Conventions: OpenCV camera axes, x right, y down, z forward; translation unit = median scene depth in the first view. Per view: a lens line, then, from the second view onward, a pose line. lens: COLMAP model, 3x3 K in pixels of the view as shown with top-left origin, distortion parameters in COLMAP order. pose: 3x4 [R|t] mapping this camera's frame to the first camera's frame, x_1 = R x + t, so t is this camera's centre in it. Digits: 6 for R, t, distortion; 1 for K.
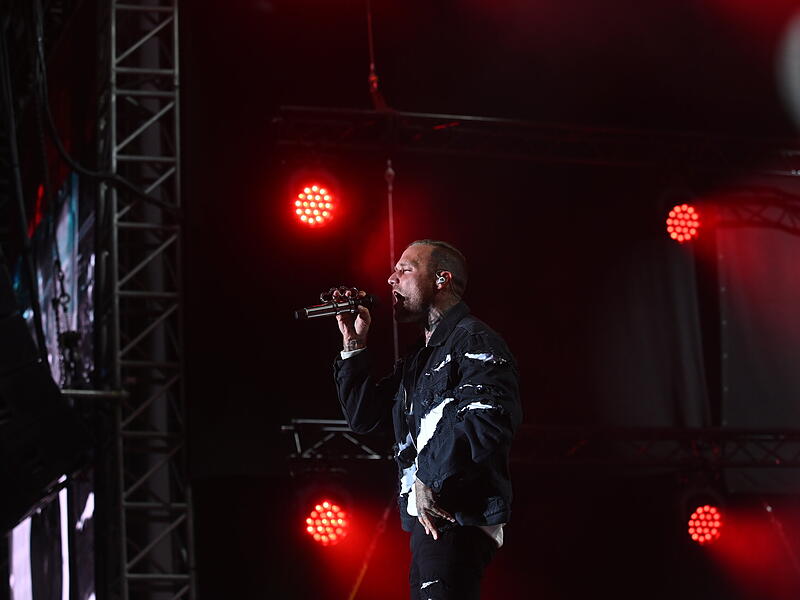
lens RADIAL K [[3839.1, 0, 400.0], [0, 3839.1, 300.0], [0, 0, 1]] dist [0.431616, 2.101086]
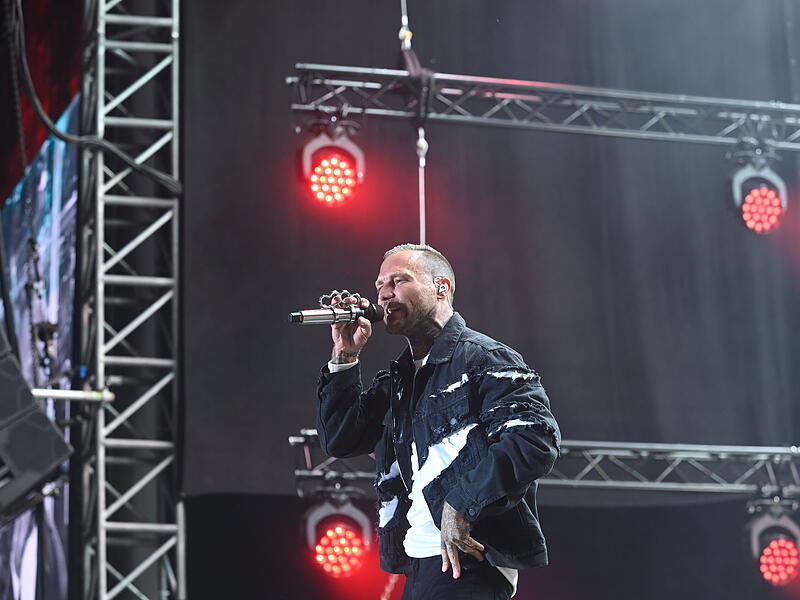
lens RADIAL K [[3860.8, 0, 399.0], [0, 3860.8, 263.9], [0, 0, 1]] dist [0.340046, 5.702999]
pose [[0.999836, 0.017830, 0.003166, -0.009948], [-0.017787, 0.999756, -0.013102, 0.004931], [-0.003399, 0.013044, 0.999909, 0.137509]]
